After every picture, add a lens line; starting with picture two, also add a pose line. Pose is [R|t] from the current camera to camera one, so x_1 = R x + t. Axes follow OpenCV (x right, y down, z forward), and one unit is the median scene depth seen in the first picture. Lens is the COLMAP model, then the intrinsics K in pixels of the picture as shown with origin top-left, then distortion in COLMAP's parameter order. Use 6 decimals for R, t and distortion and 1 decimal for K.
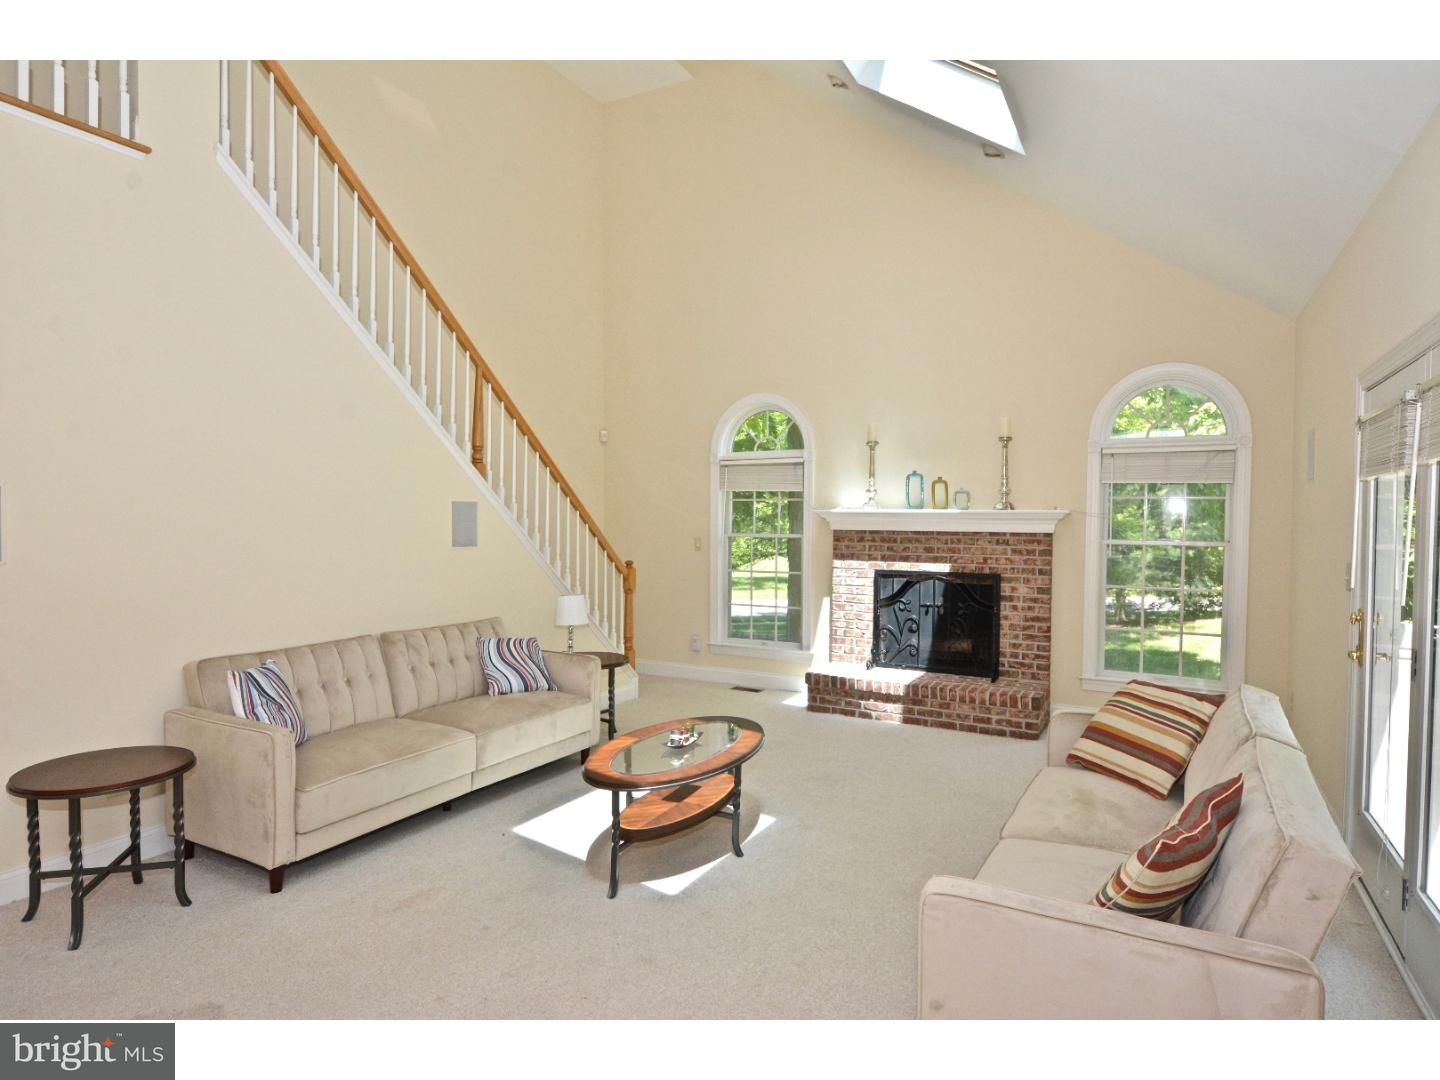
lens RADIAL K [[790.1, 0, 721.3], [0, 790.1, 539.5], [0, 0, 1]] dist [-0.000175, -0.000022]
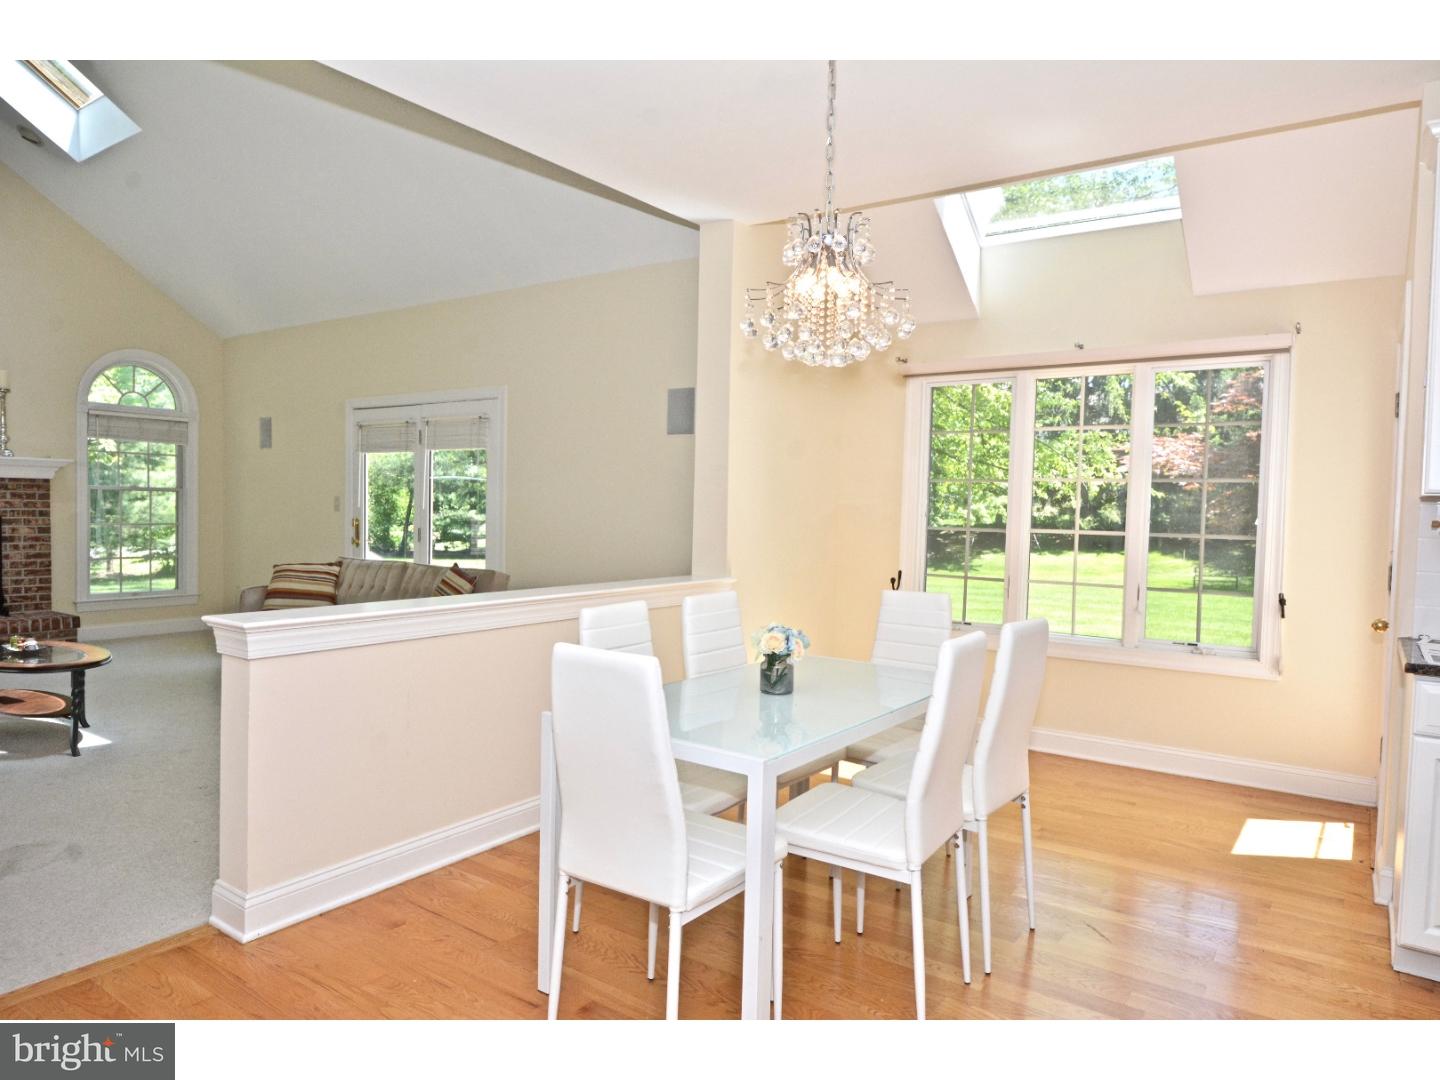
lens RADIAL K [[953.3, 0, 716.8], [0, 953.3, 537.5], [0, 0, 1]] dist [0.008888, 0.001289]
pose [[0.121230, -0.043288, 0.991680, -0.830649], [-0.000980, 0.999043, 0.043729, 0.014507], [-0.992624, -0.006273, 0.121072, -0.122057]]
